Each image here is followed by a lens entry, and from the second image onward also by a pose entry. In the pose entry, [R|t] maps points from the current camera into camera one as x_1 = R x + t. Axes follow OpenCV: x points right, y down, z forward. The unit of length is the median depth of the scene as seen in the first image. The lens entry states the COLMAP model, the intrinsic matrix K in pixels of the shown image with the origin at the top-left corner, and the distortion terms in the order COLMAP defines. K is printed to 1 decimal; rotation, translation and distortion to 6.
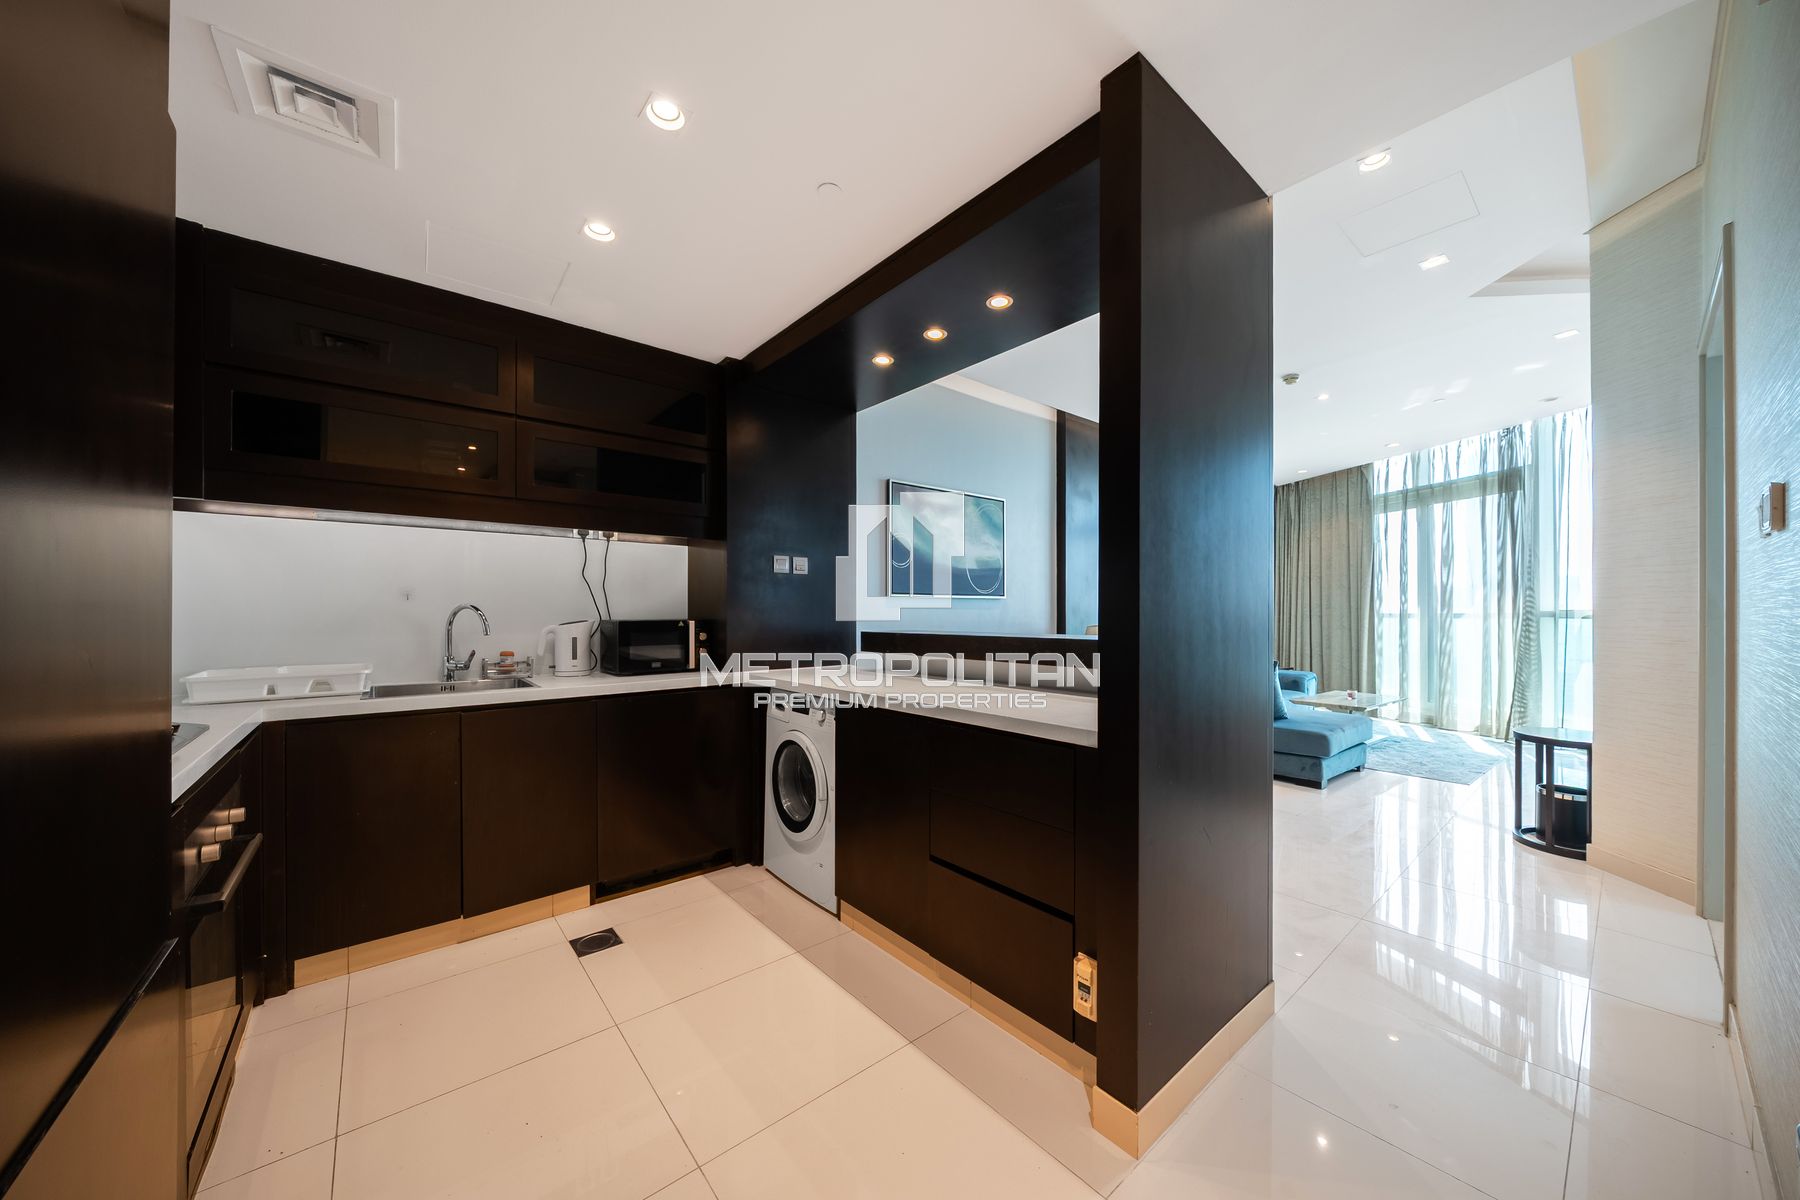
lens RADIAL K [[616.0, 0, 901.6], [0, 616.0, 611.5], [0, 0, 1]] dist [-0.006356, 0.000244]
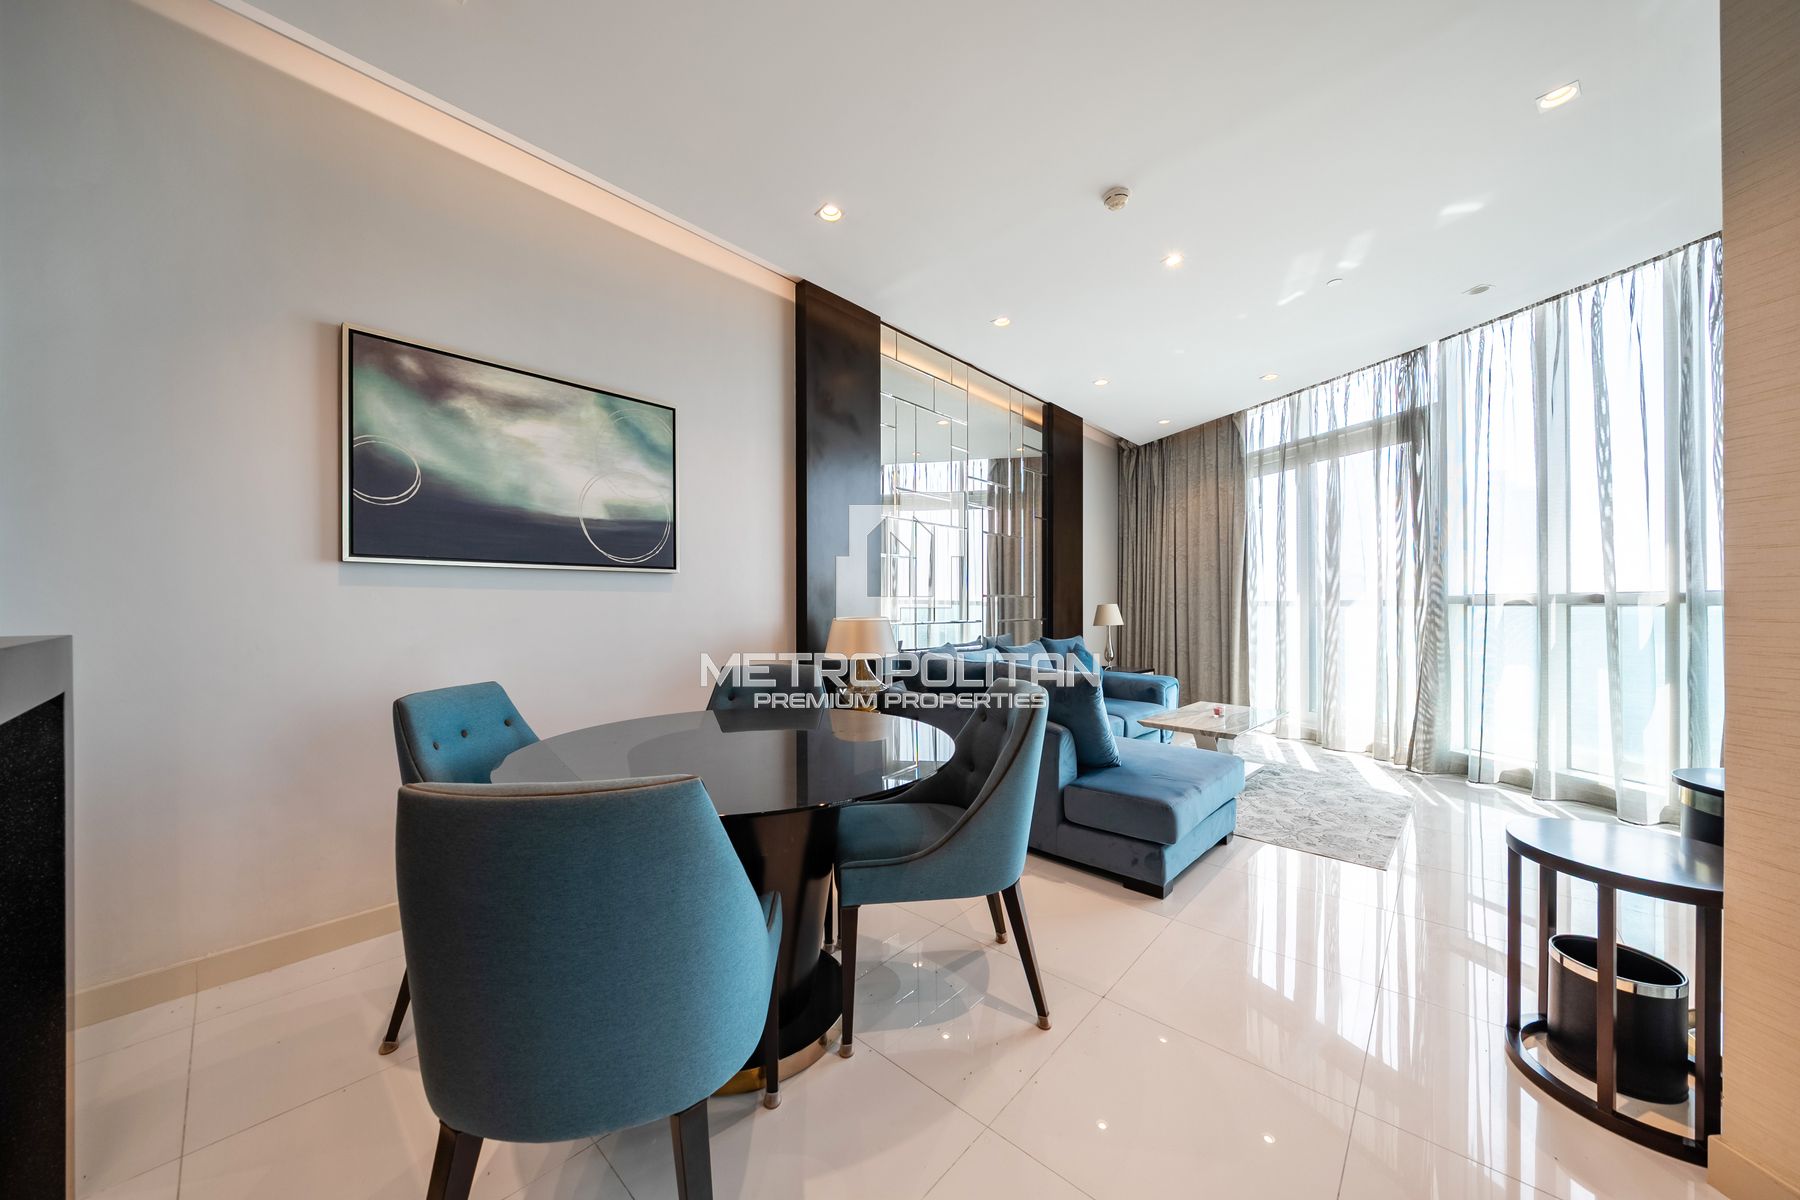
lens RADIAL K [[616.0, 0, 899.2], [0, 616.0, 602.2], [0, 0, 1]] dist [-0.006356, 0.000244]
pose [[0.990336, -0.001050, 0.138682, 0.471743], [0.001260, 0.999998, -0.001431, 0.012048], [-0.138680, 0.001592, 0.990336, 0.608011]]
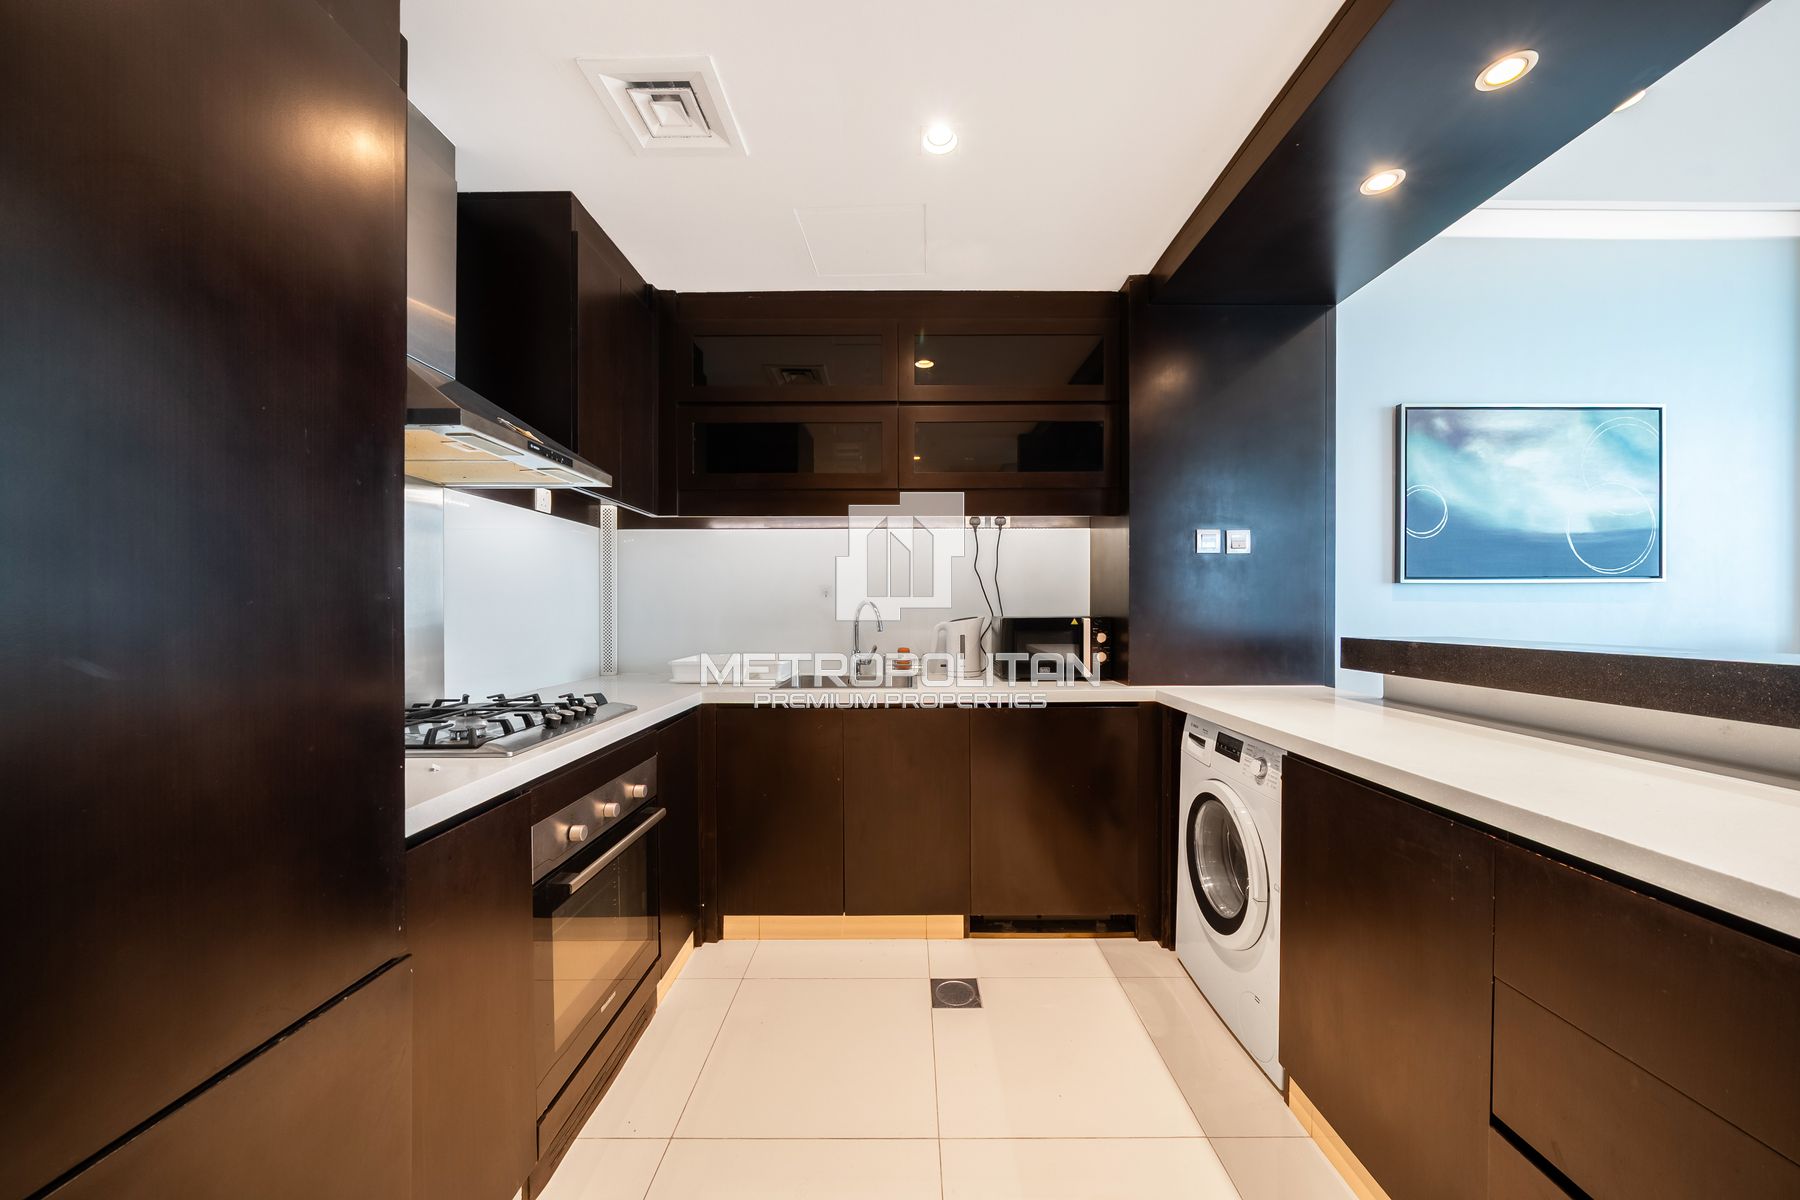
lens RADIAL K [[616.0, 0, 911.4], [0, 616.0, 613.8], [0, 0, 1]] dist [-0.006356, 0.000244]
pose [[0.765507, 0.004335, -0.643413, 0.003054], [0.001918, 0.999957, 0.009019, 0.001450], [0.643424, -0.008138, 0.765466, 0.218303]]
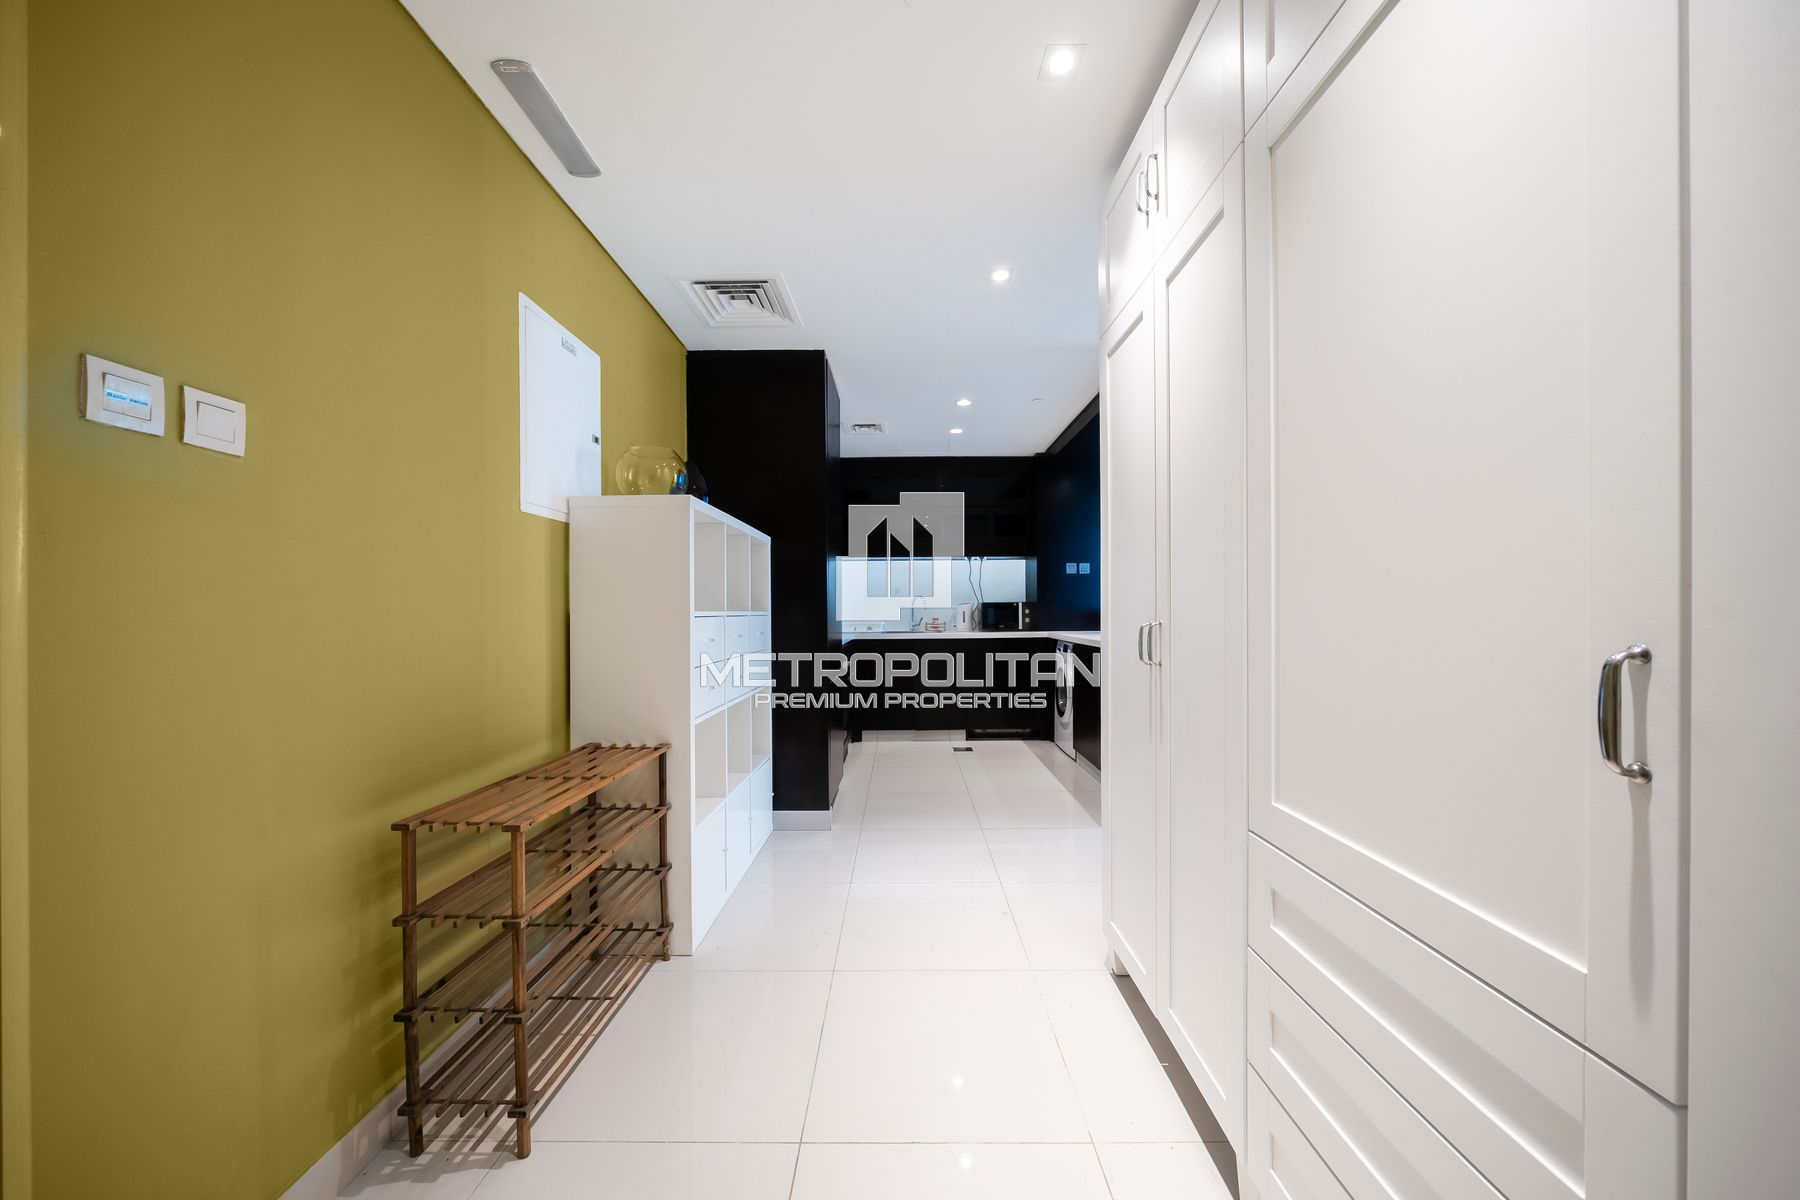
lens RADIAL K [[616.0, 0, 906.3], [0, 616.0, 605.7], [0, 0, 1]] dist [-0.006356, 0.000244]
pose [[0.760033, -0.008630, -0.649828, 0.541676], [0.008292, 0.999959, -0.003582, 0.026720], [0.649832, -0.002666, 0.760073, -0.550651]]
